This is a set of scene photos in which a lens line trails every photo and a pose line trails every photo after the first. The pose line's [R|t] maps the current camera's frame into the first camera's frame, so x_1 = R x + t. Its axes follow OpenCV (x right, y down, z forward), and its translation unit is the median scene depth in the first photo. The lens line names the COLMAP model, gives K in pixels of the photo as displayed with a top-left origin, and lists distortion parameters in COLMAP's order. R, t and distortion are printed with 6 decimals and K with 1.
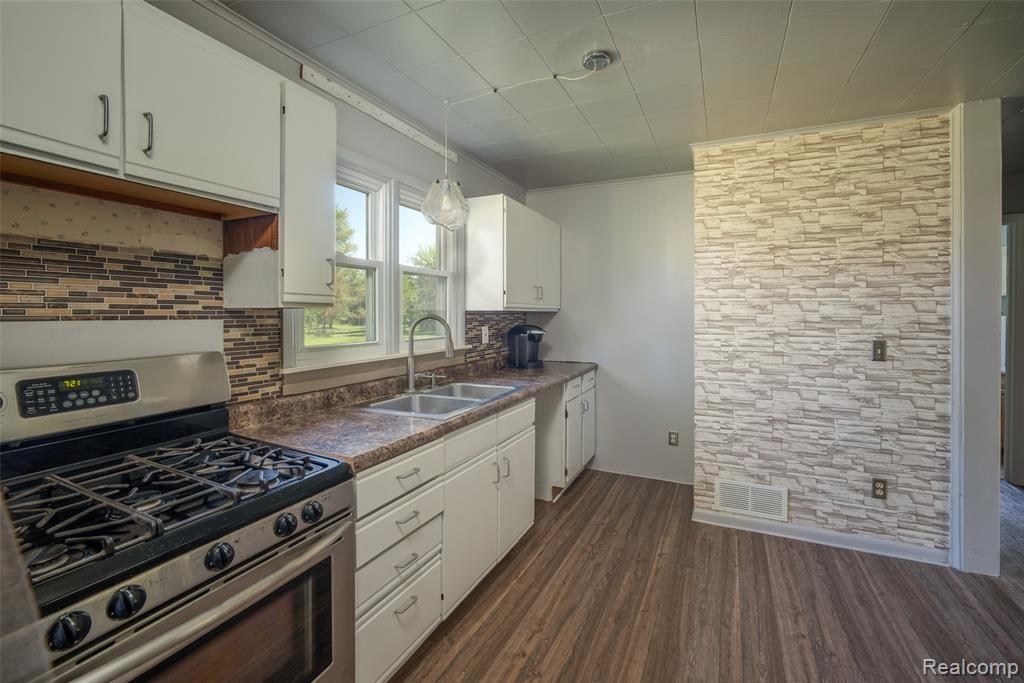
lens RADIAL K [[439.6, 0, 511.8], [0, 439.6, 311.8], [0, 0, 1]] dist [-0.001618, -0.000015]
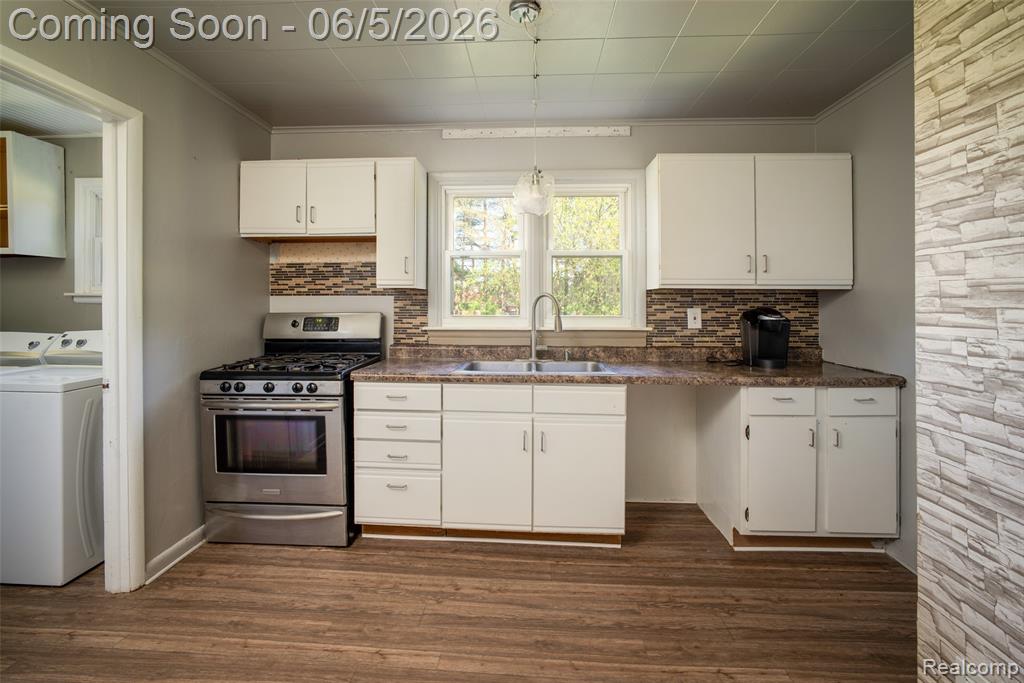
lens RADIAL K [[449.8, 0, 509.8], [0, 449.8, 298.9], [0, 0, 1]] dist [-0.000239, 0.000265]
pose [[0.383045, -0.008153, -0.923694, 0.858362], [0.001474, 0.999965, -0.008215, 0.031420], [0.923728, 0.001785, 0.383044, 0.500351]]
